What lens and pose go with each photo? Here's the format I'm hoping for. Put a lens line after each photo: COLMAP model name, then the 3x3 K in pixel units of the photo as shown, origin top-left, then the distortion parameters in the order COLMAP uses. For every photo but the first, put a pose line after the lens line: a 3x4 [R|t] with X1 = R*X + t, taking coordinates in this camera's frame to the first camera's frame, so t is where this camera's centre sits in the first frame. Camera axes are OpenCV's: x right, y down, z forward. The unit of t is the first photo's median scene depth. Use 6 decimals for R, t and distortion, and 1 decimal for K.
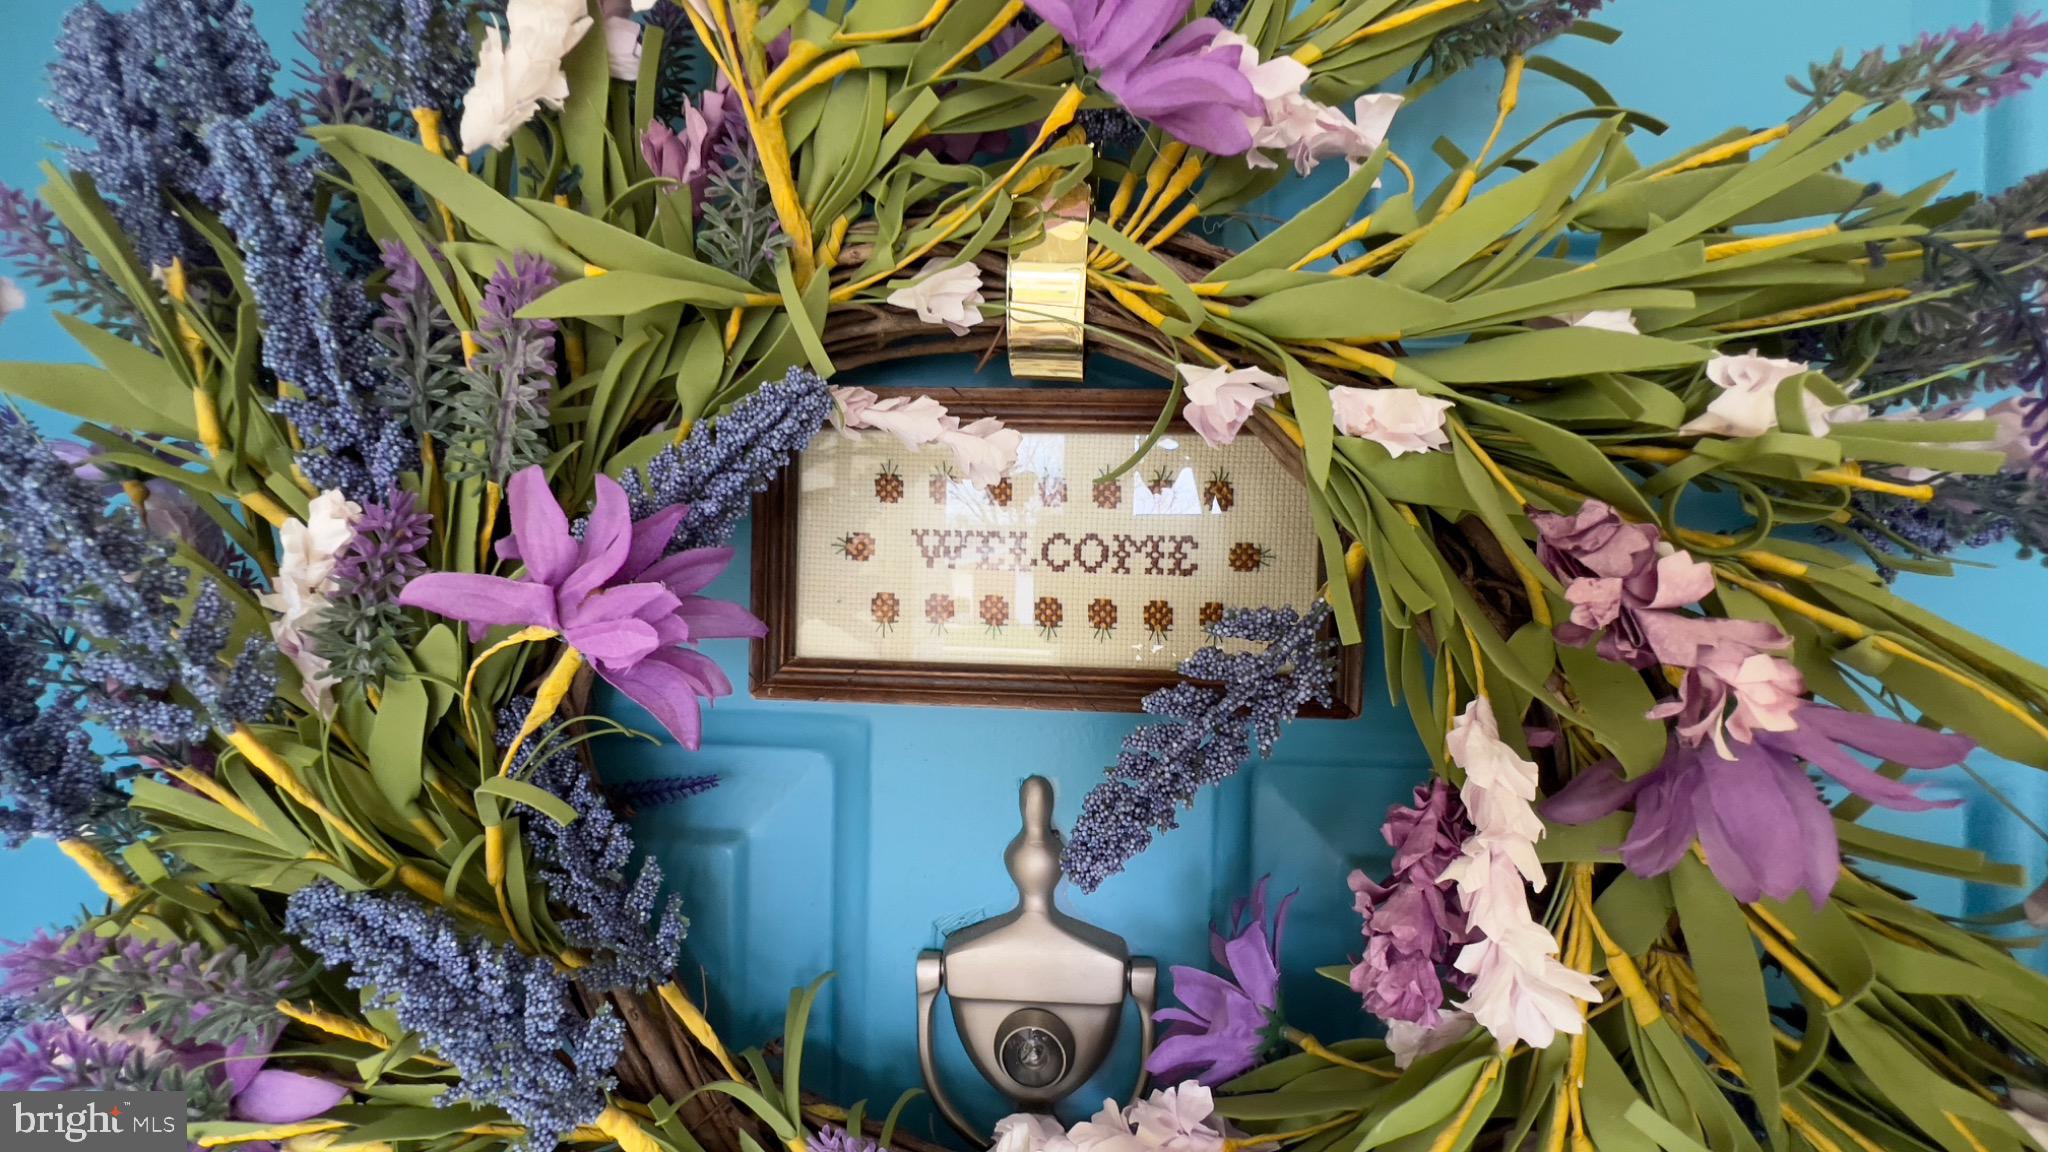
lens RADIAL K [[819.2, 0, 1026.1], [0, 819.2, 576.9], [0, 0, 1]] dist [-0.005662, 0.001583]
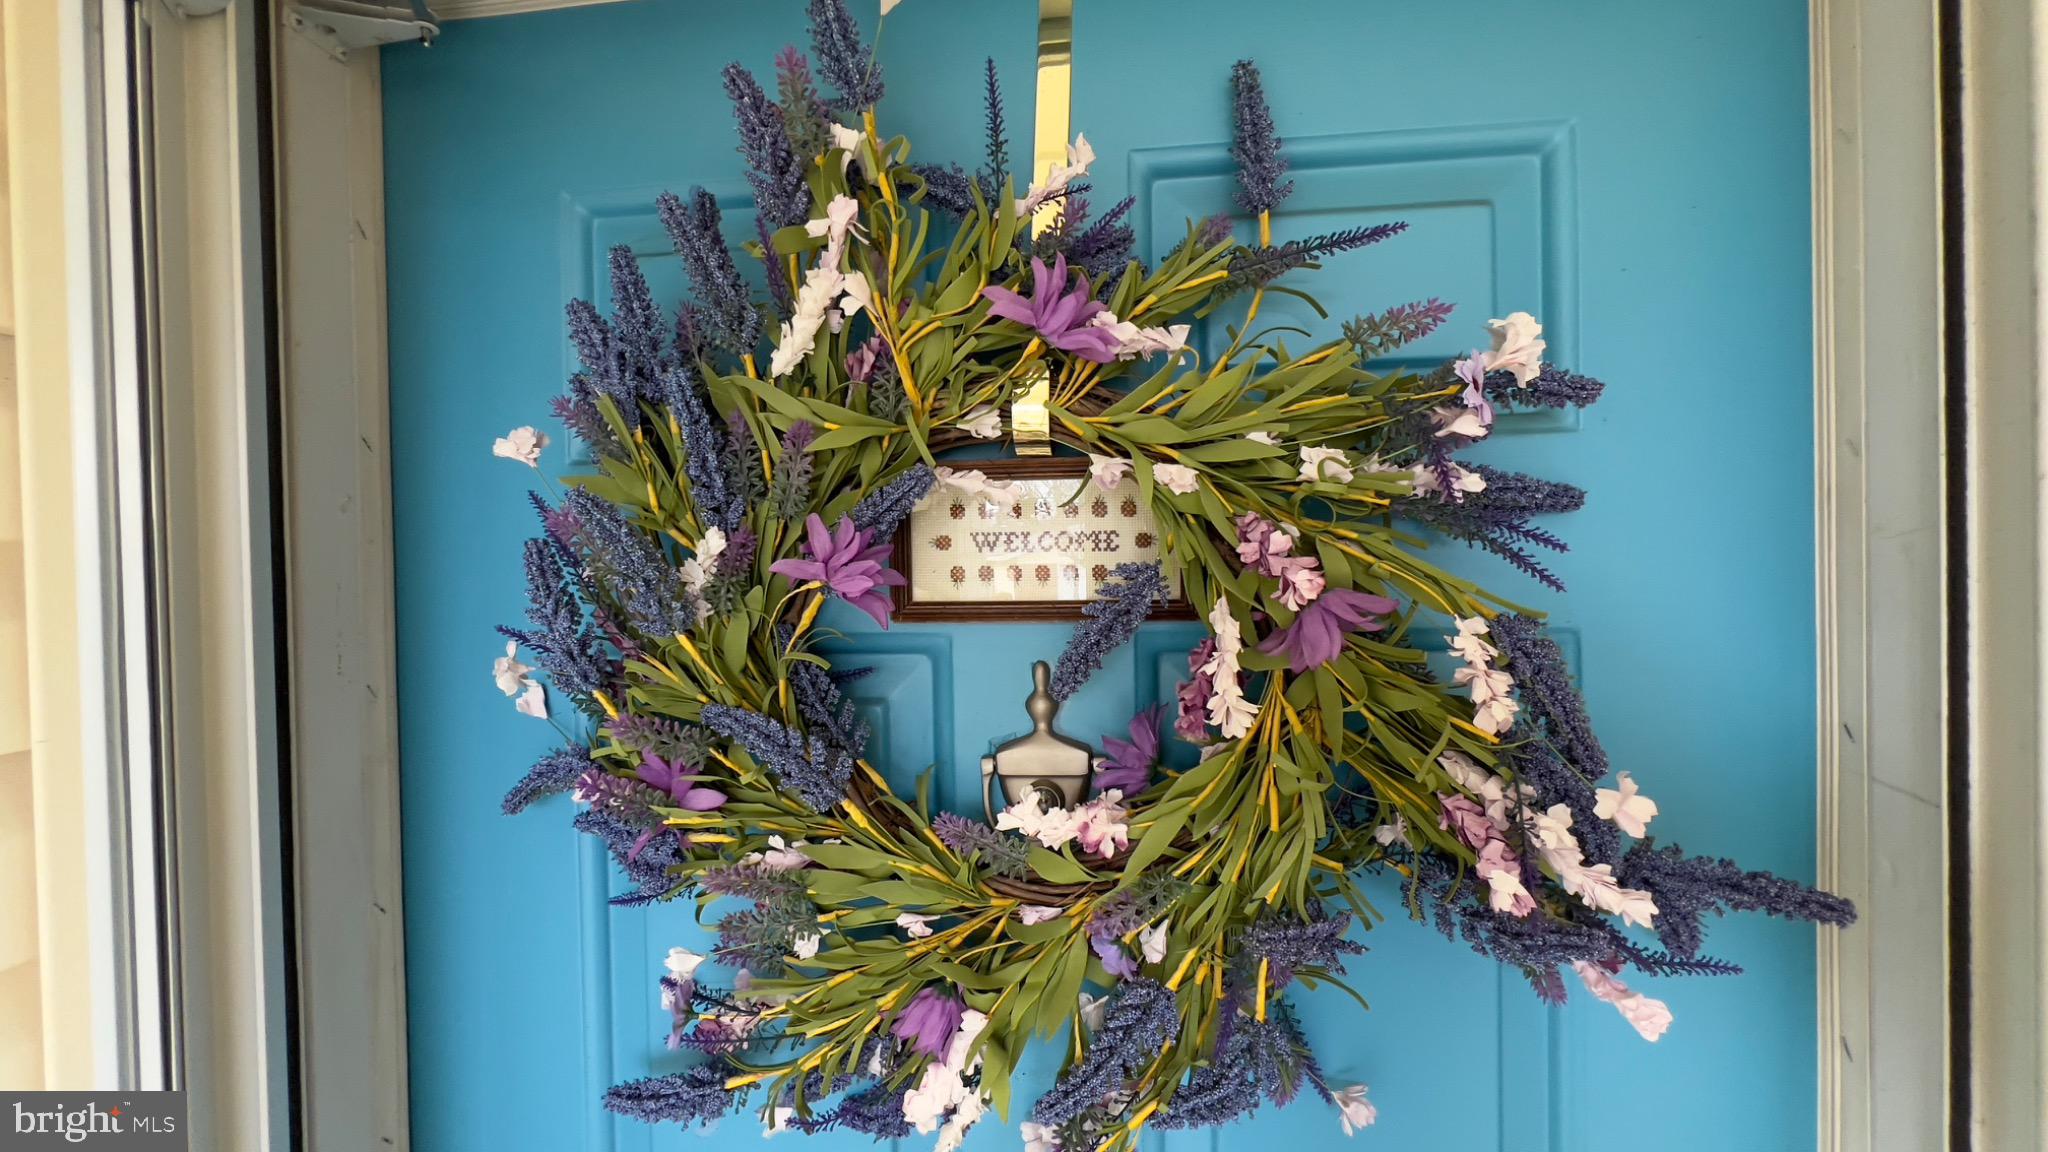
lens RADIAL K [[819.2, 0, 1022.4], [0, 819.2, 570.6], [0, 0, 1]] dist [-0.005662, 0.001583]
pose [[0.997739, -0.037834, -0.055541, 0.109773], [0.037808, 0.999284, -0.001535, 0.049058], [0.055560, -0.000568, 0.998455, -1.162870]]
